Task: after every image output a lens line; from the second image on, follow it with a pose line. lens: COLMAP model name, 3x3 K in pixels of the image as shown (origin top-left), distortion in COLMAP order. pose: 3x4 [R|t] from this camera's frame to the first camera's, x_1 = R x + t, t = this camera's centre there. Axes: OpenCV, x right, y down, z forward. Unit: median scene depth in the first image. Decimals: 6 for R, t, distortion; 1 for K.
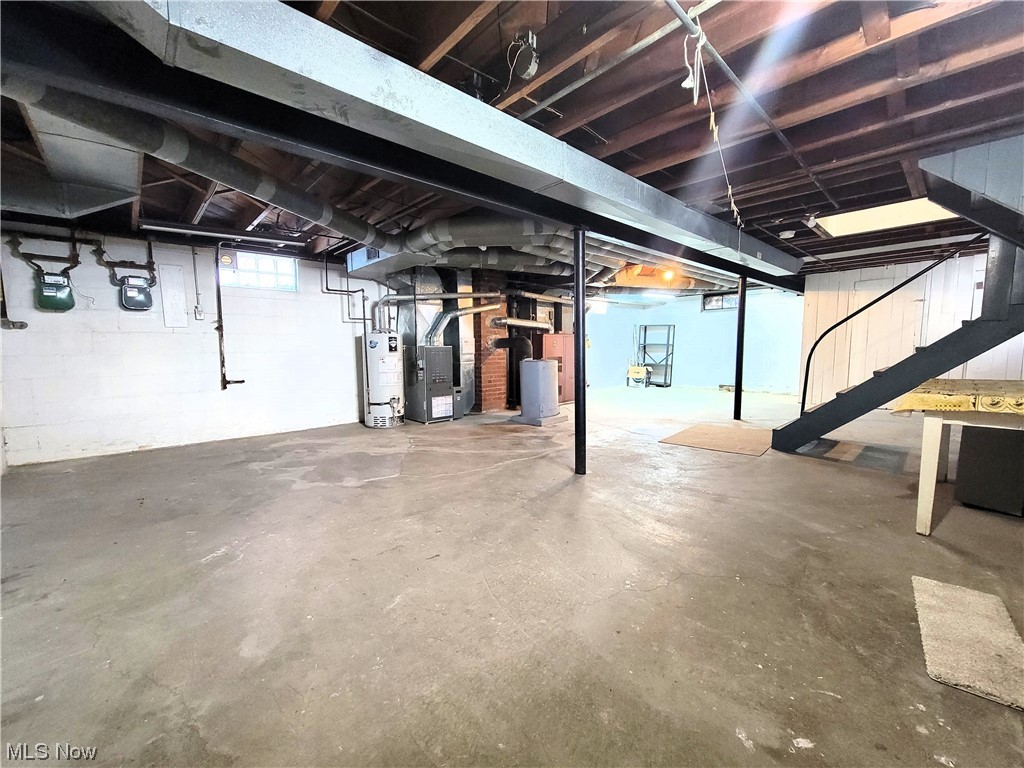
lens RADIAL K [[416.5, 0, 513.4], [0, 416.5, 387.4], [0, 0, 1]] dist [-0.001183, 0.000046]
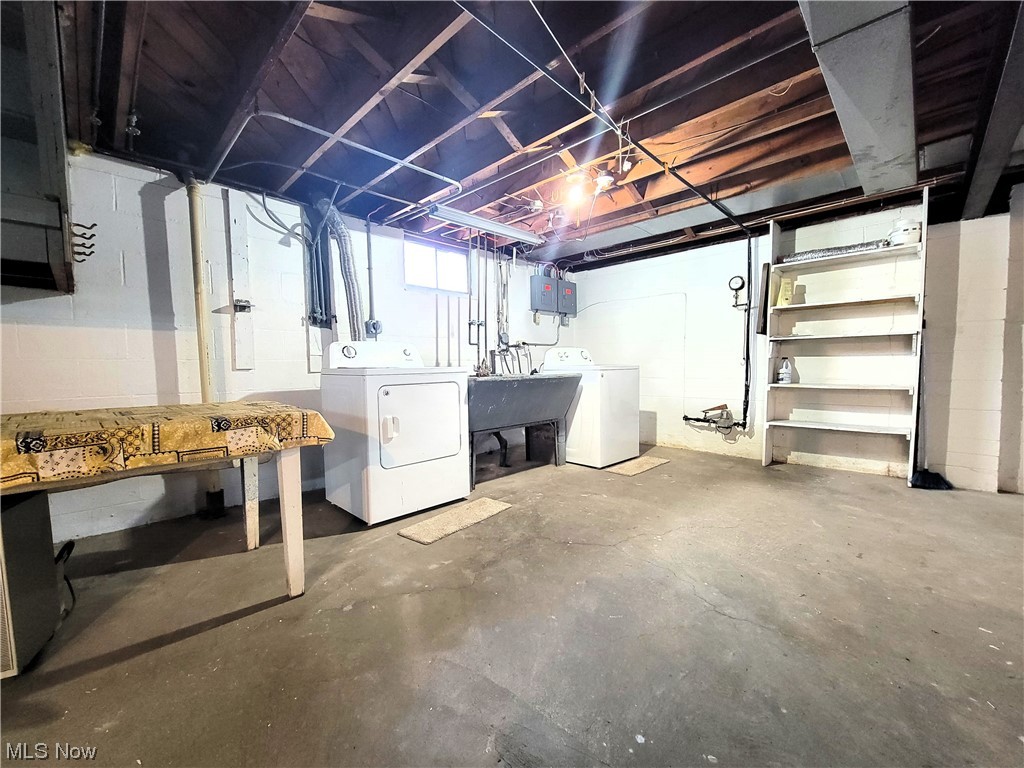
lens RADIAL K [[416.5, 0, 510.9], [0, 416.5, 390.2], [0, 0, 1]] dist [-0.001183, 0.000046]
pose [[-0.998960, 0.022911, -0.039418, 0.831522], [0.016554, 0.987835, 0.154620, -0.182288], [0.042481, 0.153807, -0.987187, 2.347810]]
